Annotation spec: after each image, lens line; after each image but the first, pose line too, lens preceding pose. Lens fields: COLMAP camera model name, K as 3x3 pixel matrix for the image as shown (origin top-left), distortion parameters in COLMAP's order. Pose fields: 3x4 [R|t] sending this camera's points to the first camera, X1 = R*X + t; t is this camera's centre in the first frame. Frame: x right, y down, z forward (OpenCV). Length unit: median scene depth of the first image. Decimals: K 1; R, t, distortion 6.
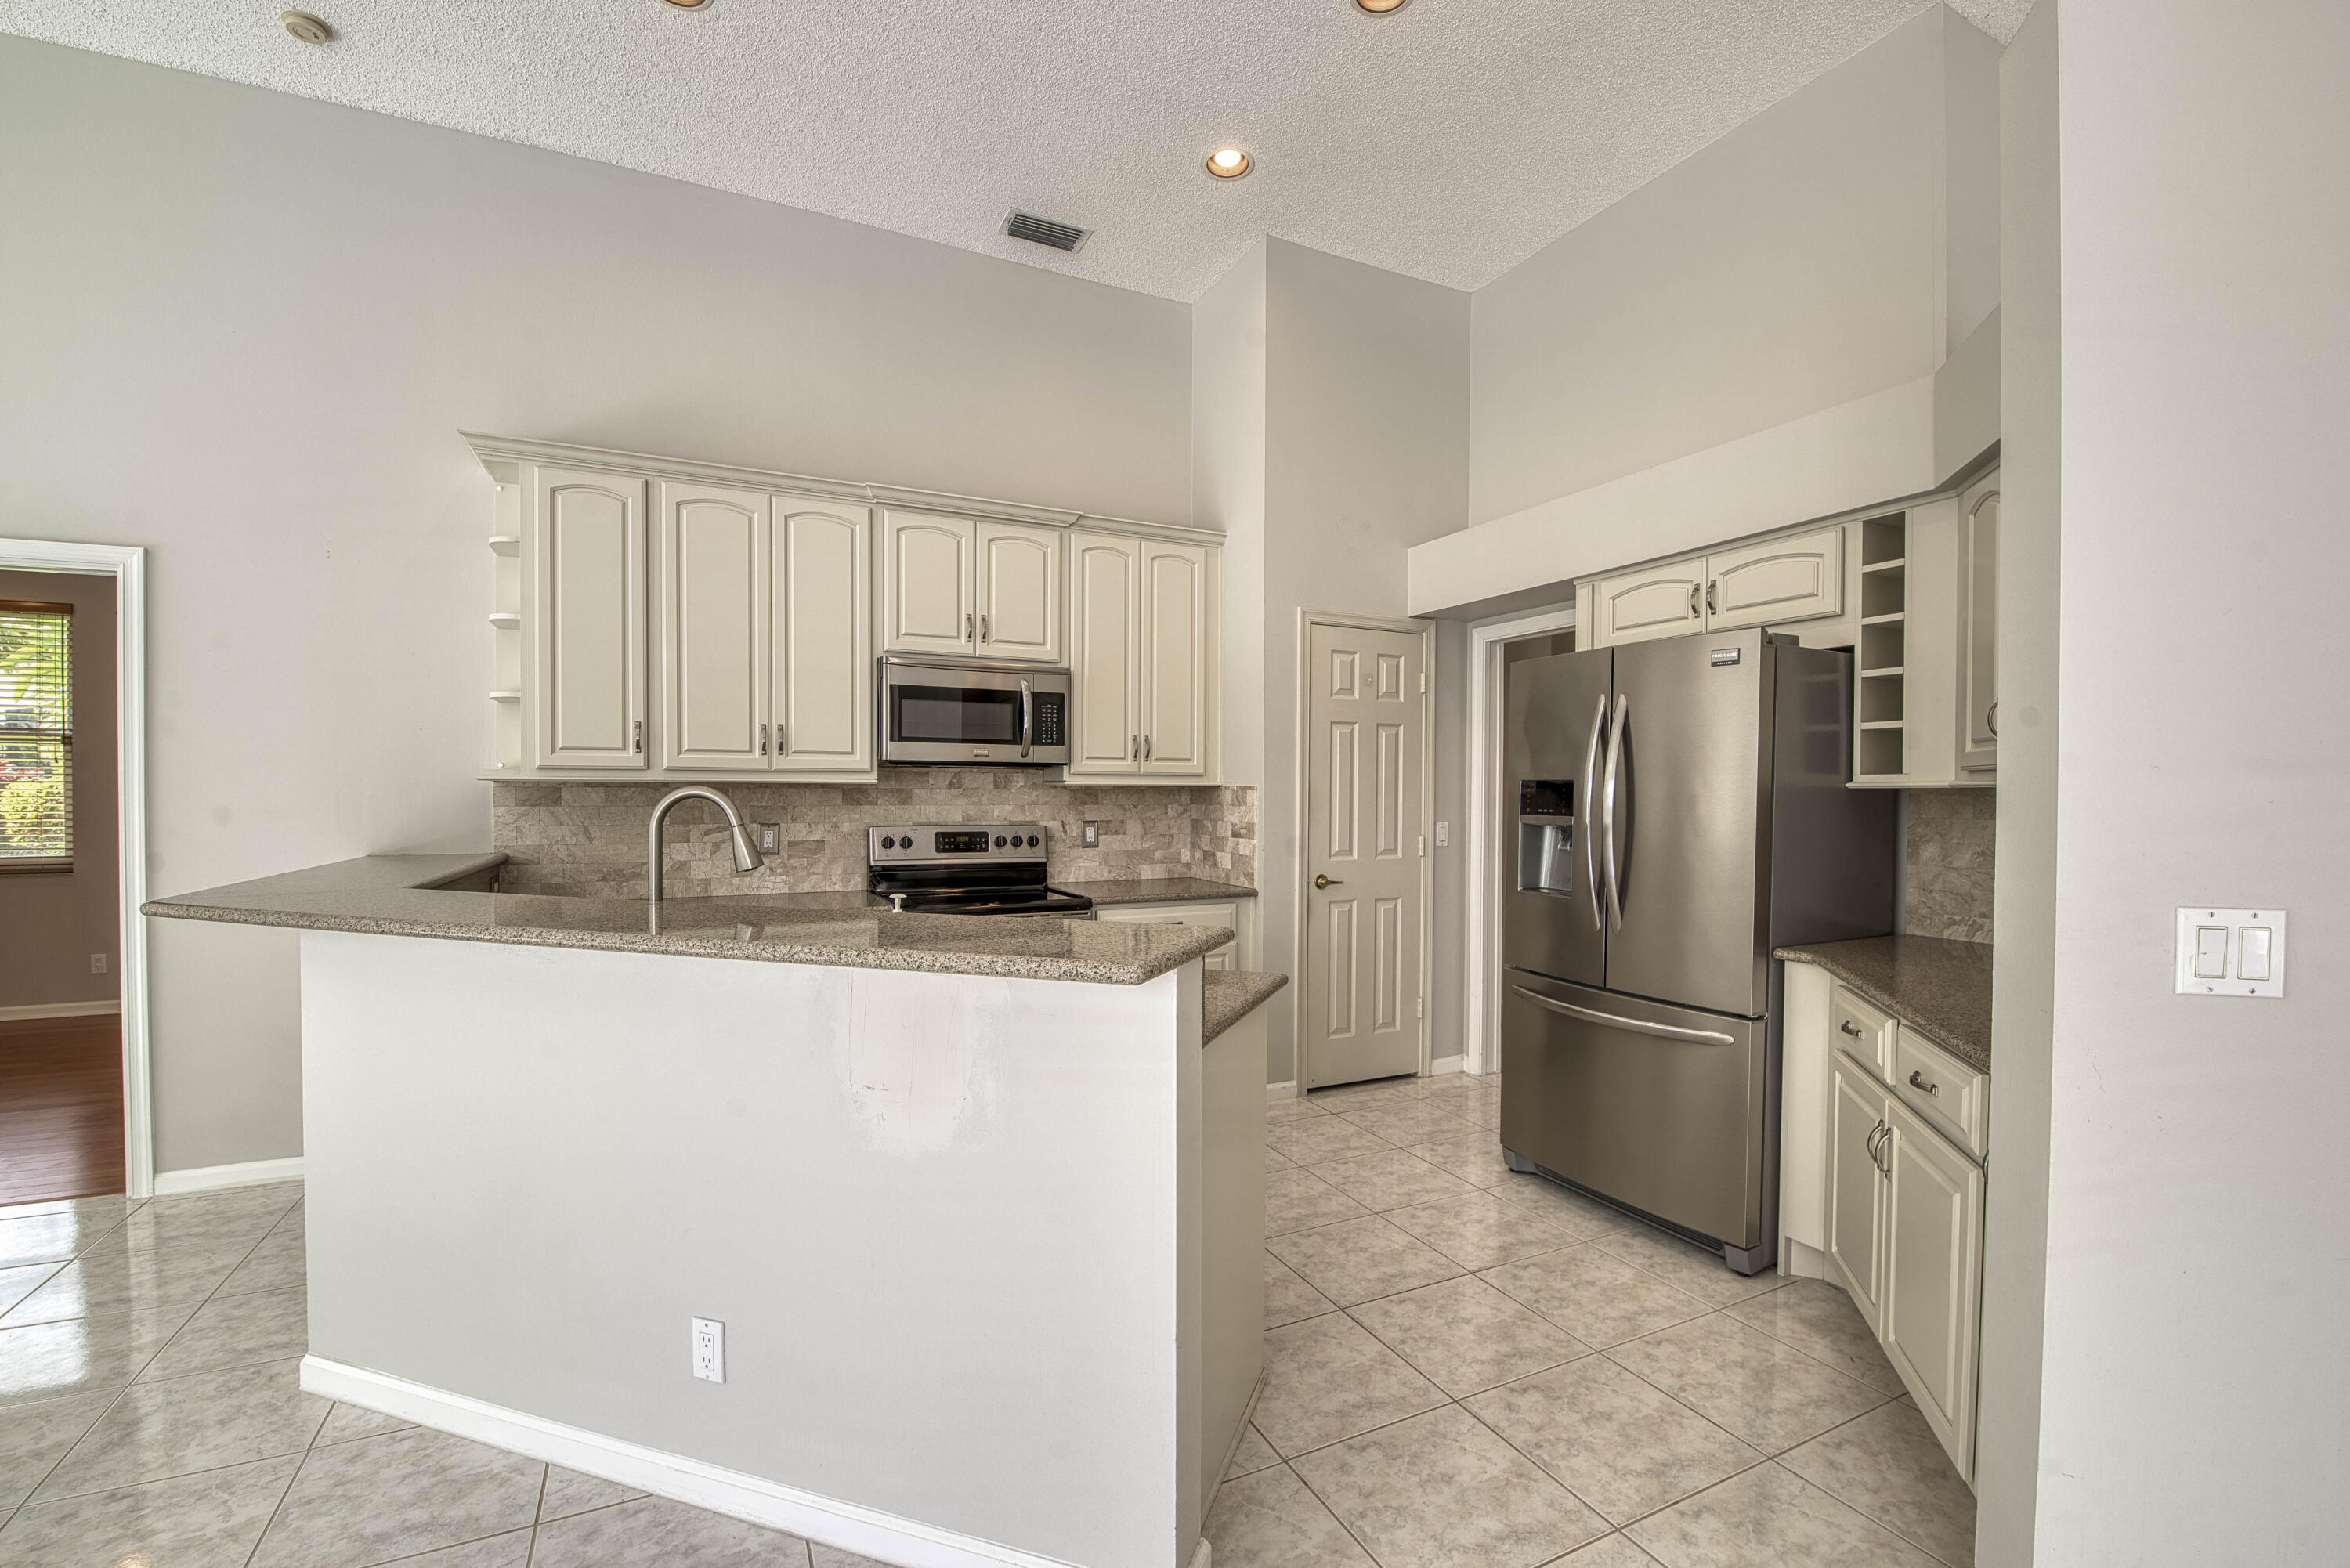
lens RADIAL K [[1015.1, 0, 1201.0], [0, 1015.1, 806.8], [0, 0, 1]] dist [-0.000304, -0.009838]
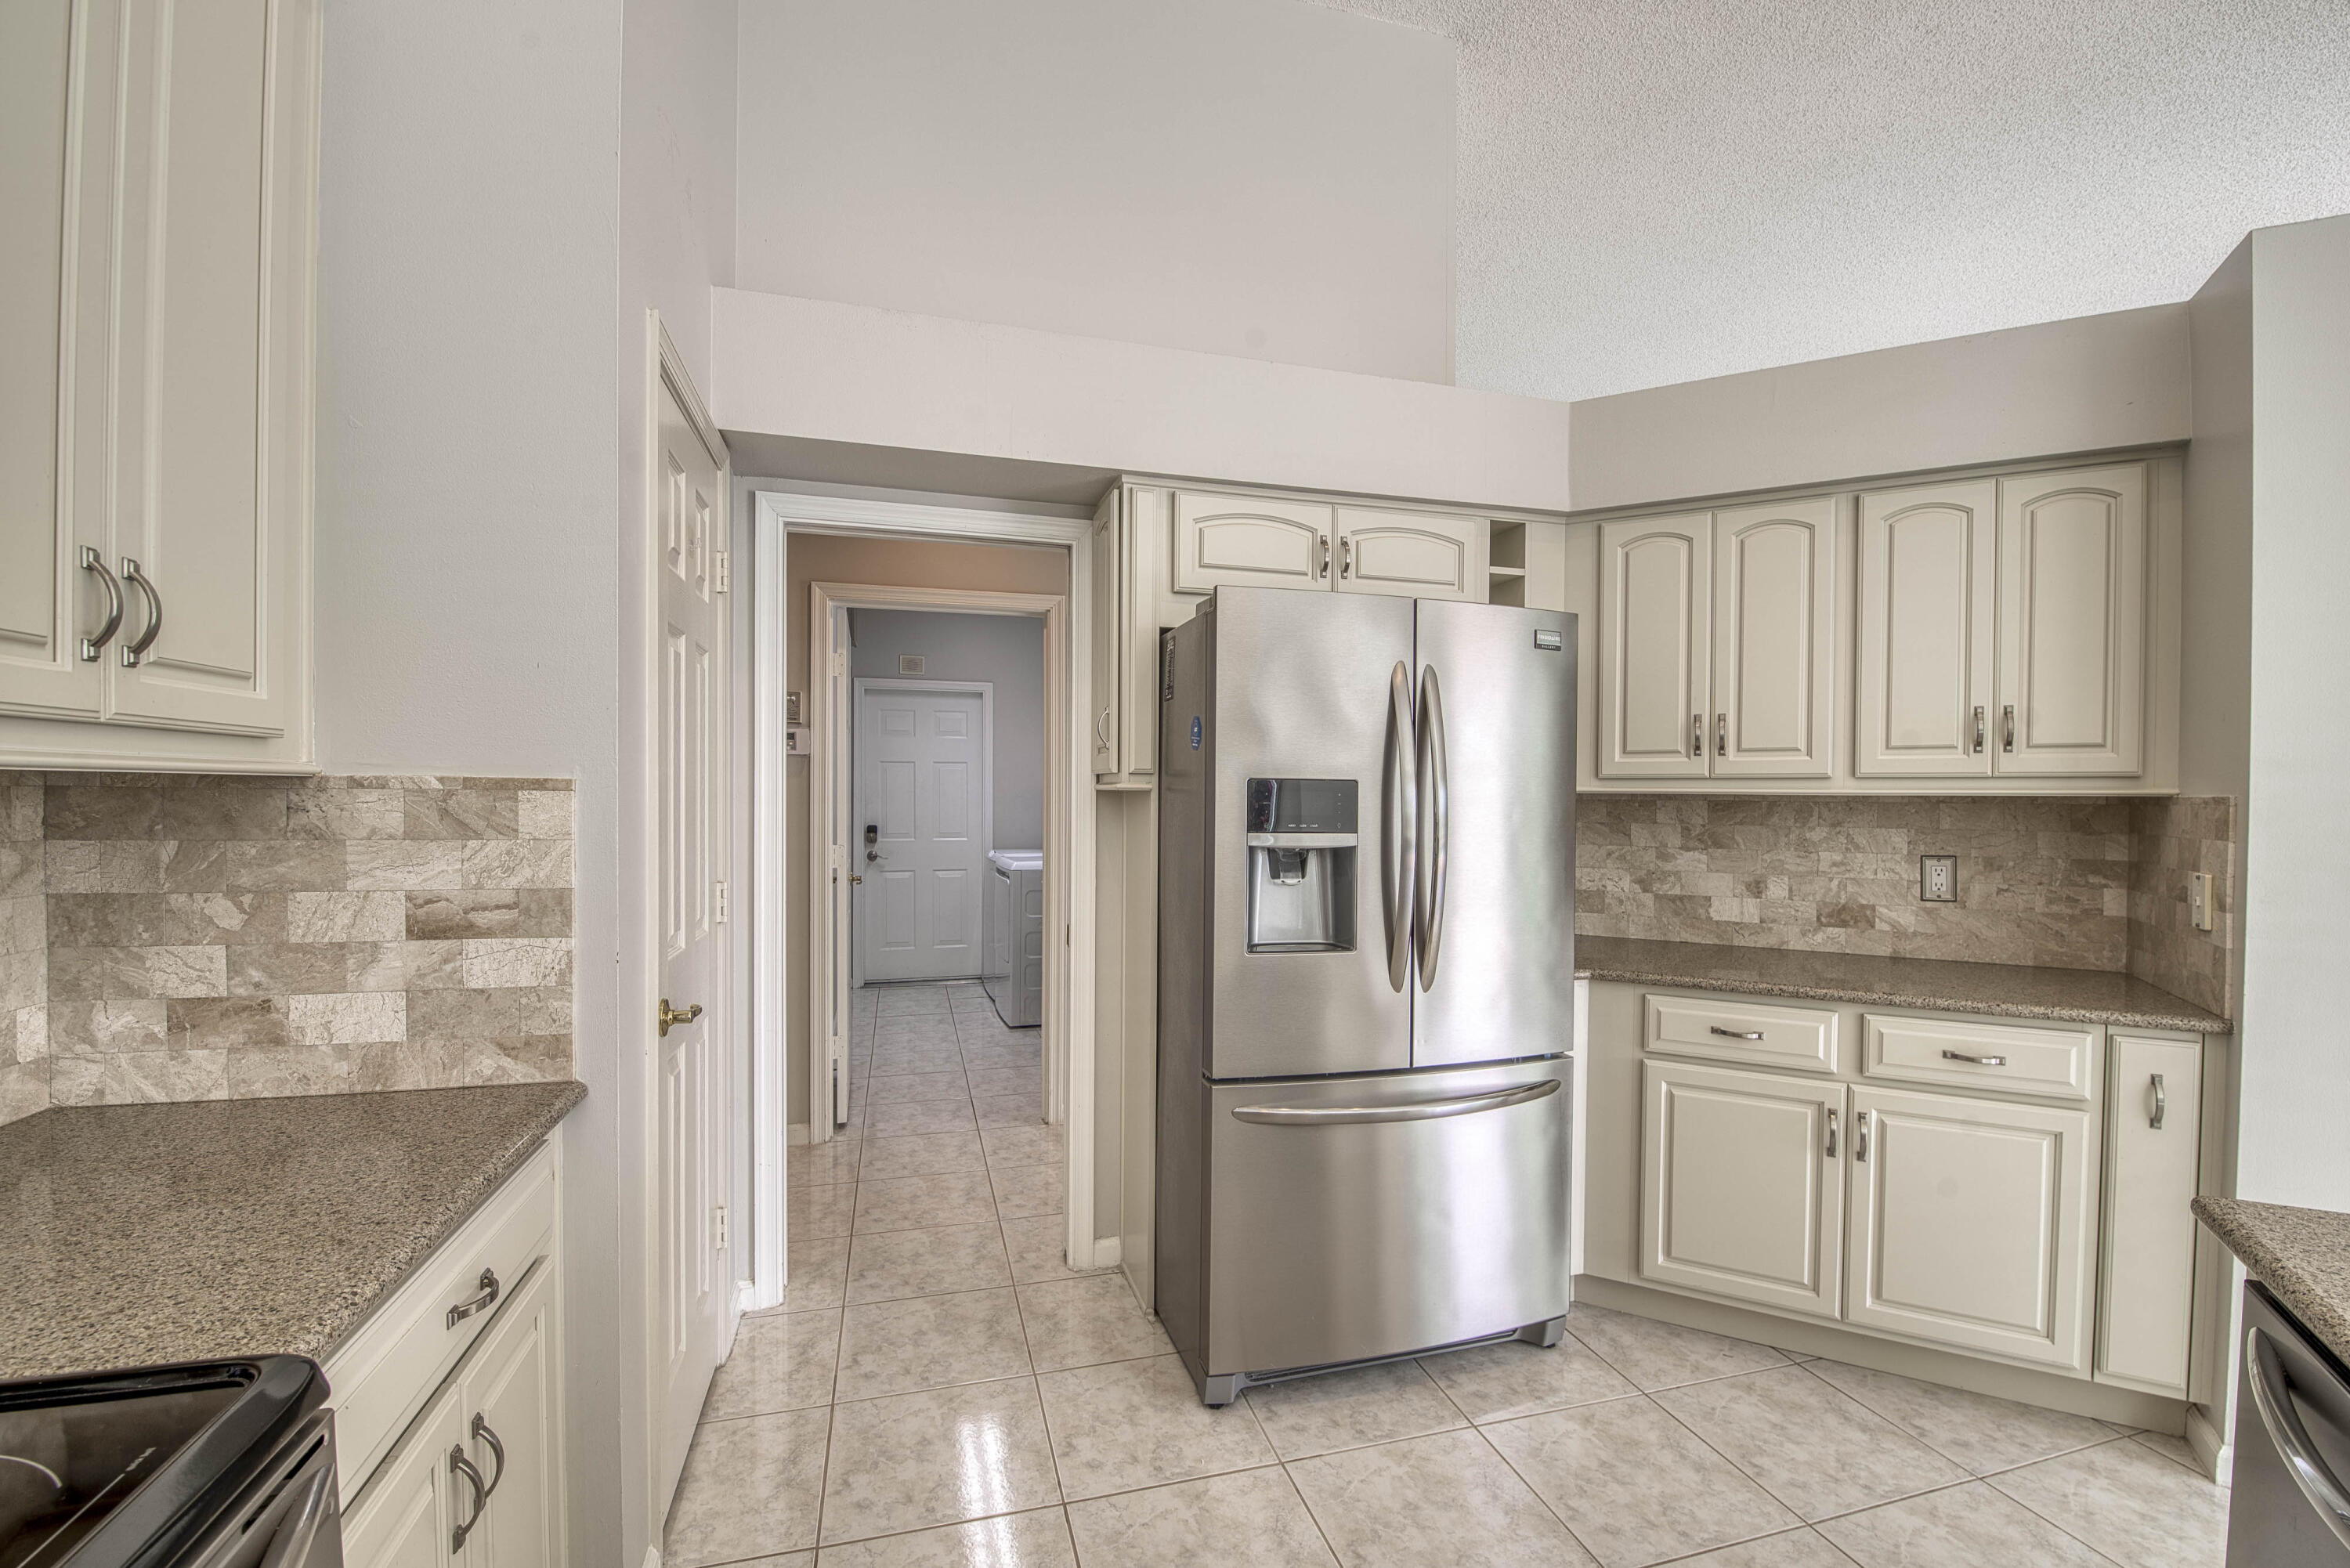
lens RADIAL K [[1015.1, 0, 1201.0], [0, 1015.1, 806.8], [0, 0, 1]] dist [-0.000304, -0.009838]
pose [[0.177154, -0.017423, 0.984029, -0.247947], [0.006389, 0.999843, 0.016553, -0.015645], [-0.984162, 0.003354, 0.177237, 0.746371]]
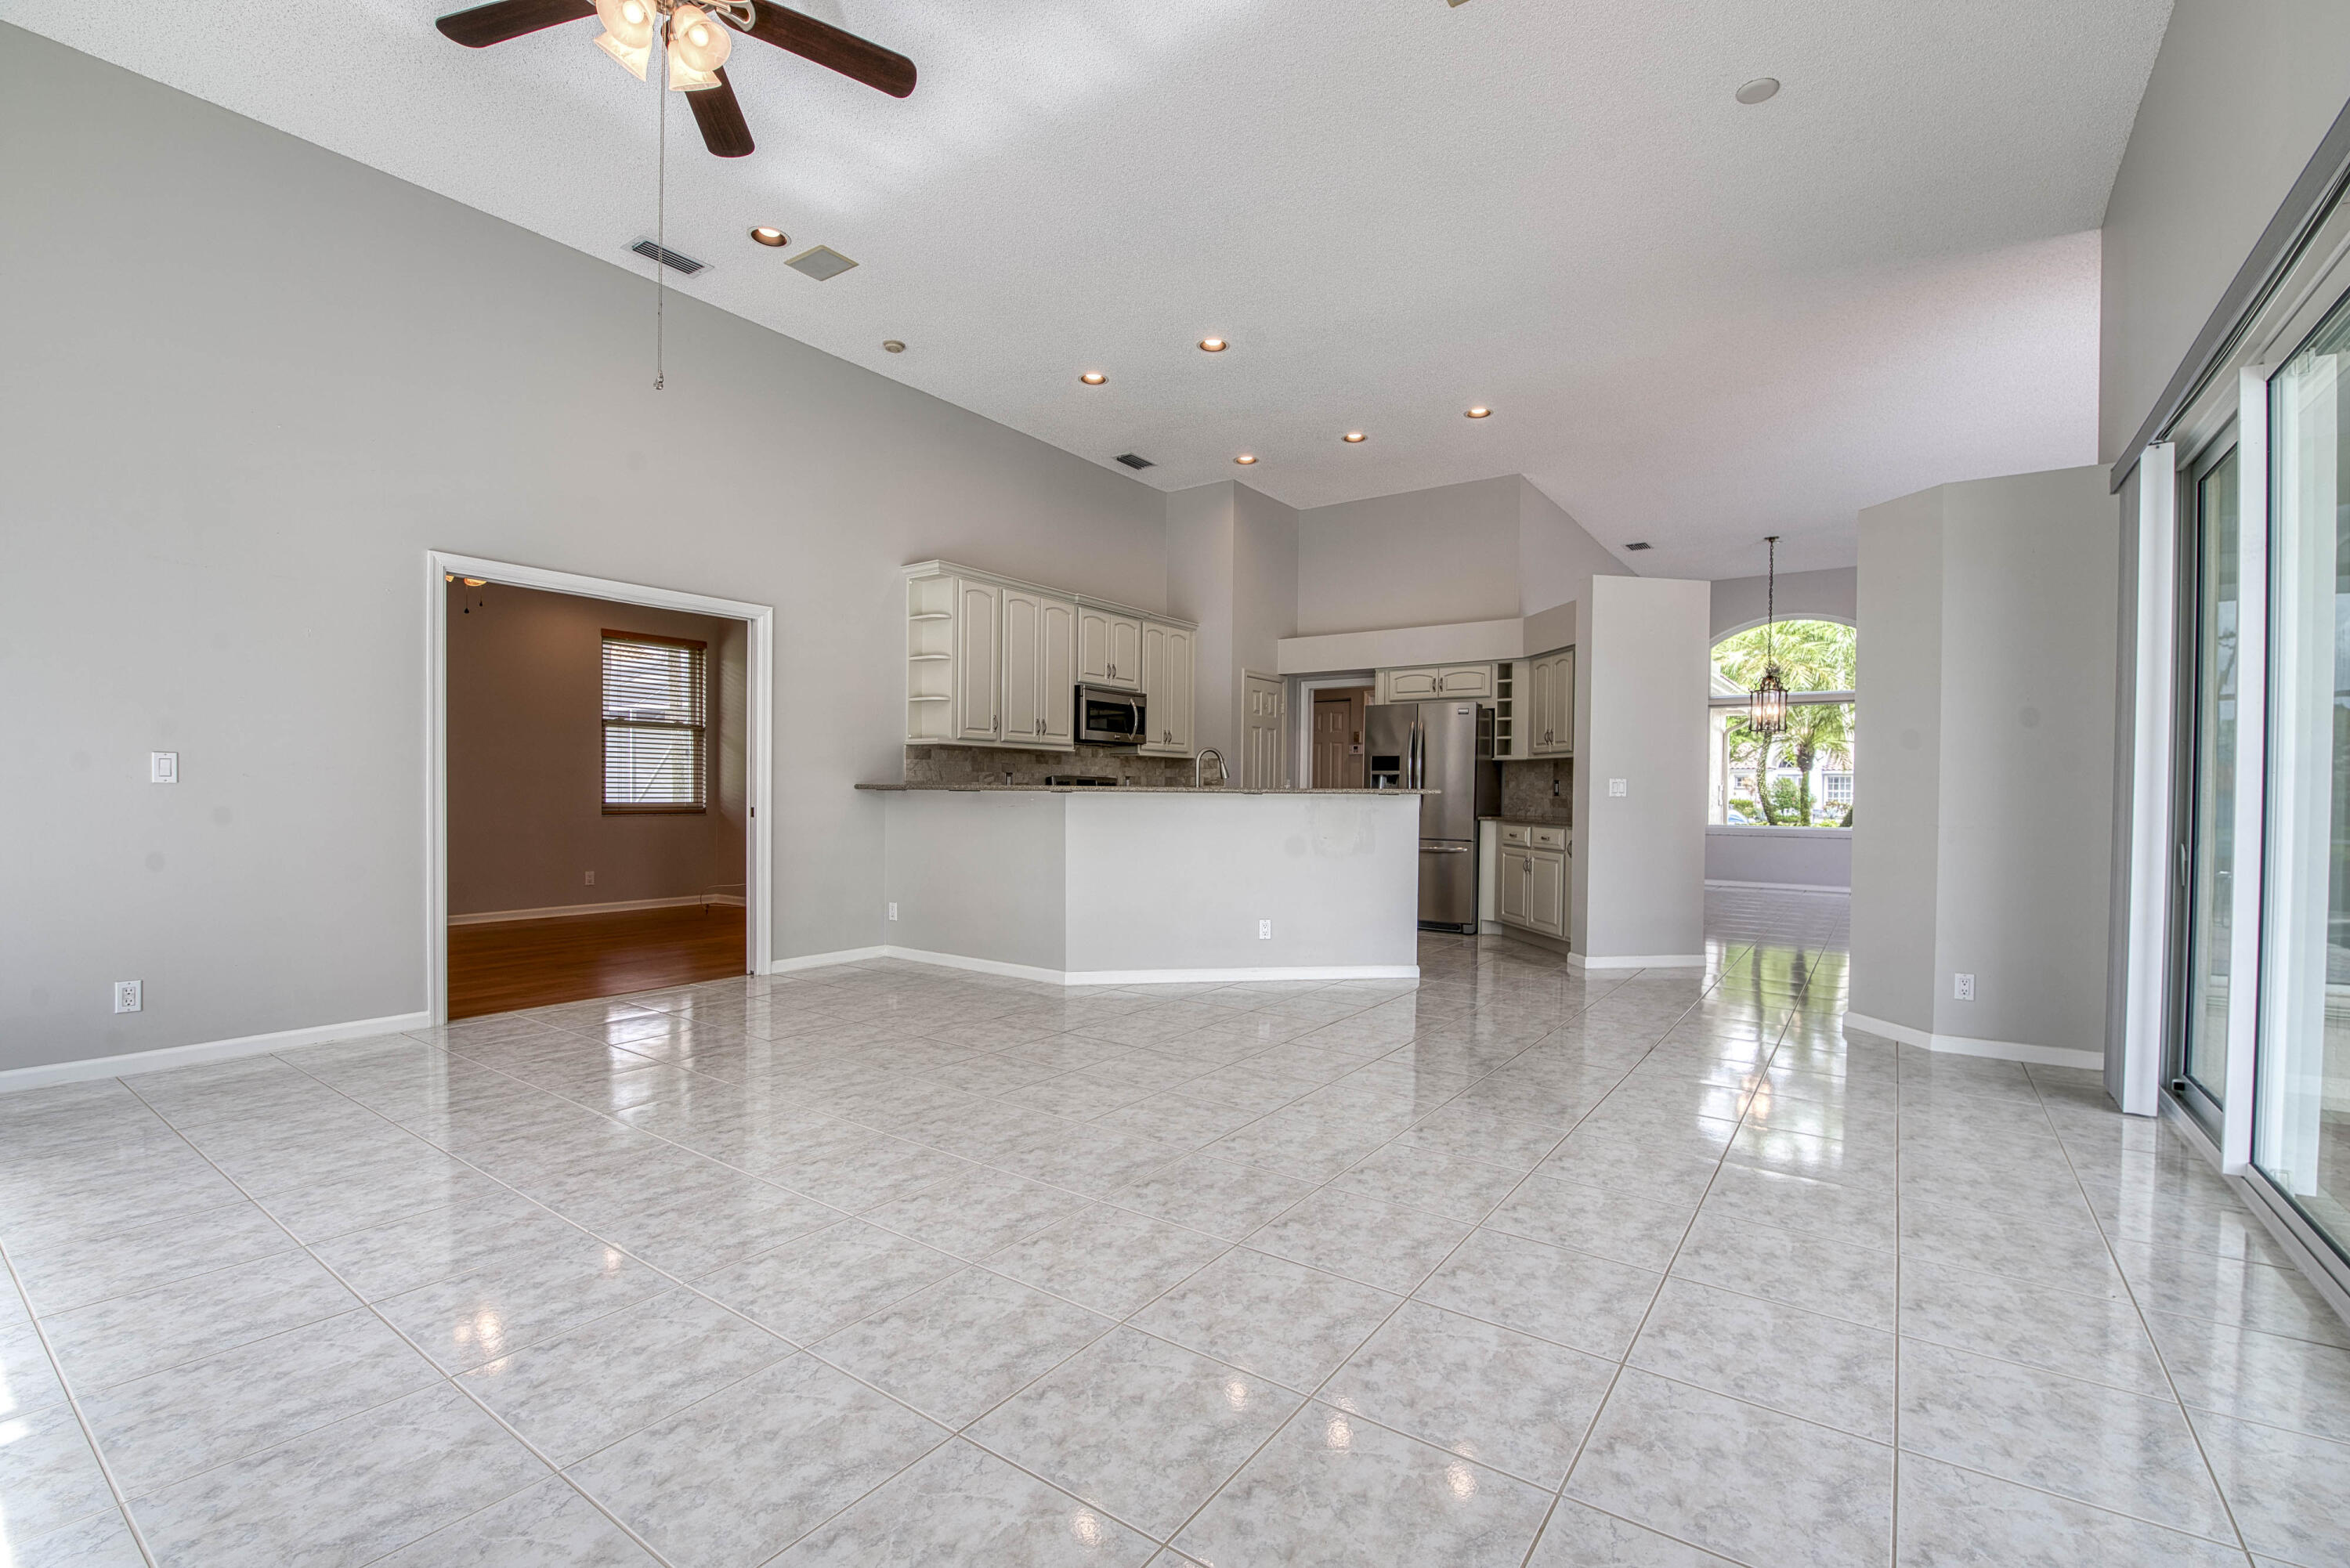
lens RADIAL K [[1015.1, 0, 1201.0], [0, 1015.1, 806.8], [0, 0, 1]] dist [-0.000304, -0.009838]
pose [[0.880100, -0.001574, 0.474786, -0.936332], [-0.001152, 0.999984, 0.005451, 0.064290], [-0.474787, -0.005344, 0.880085, -0.719312]]
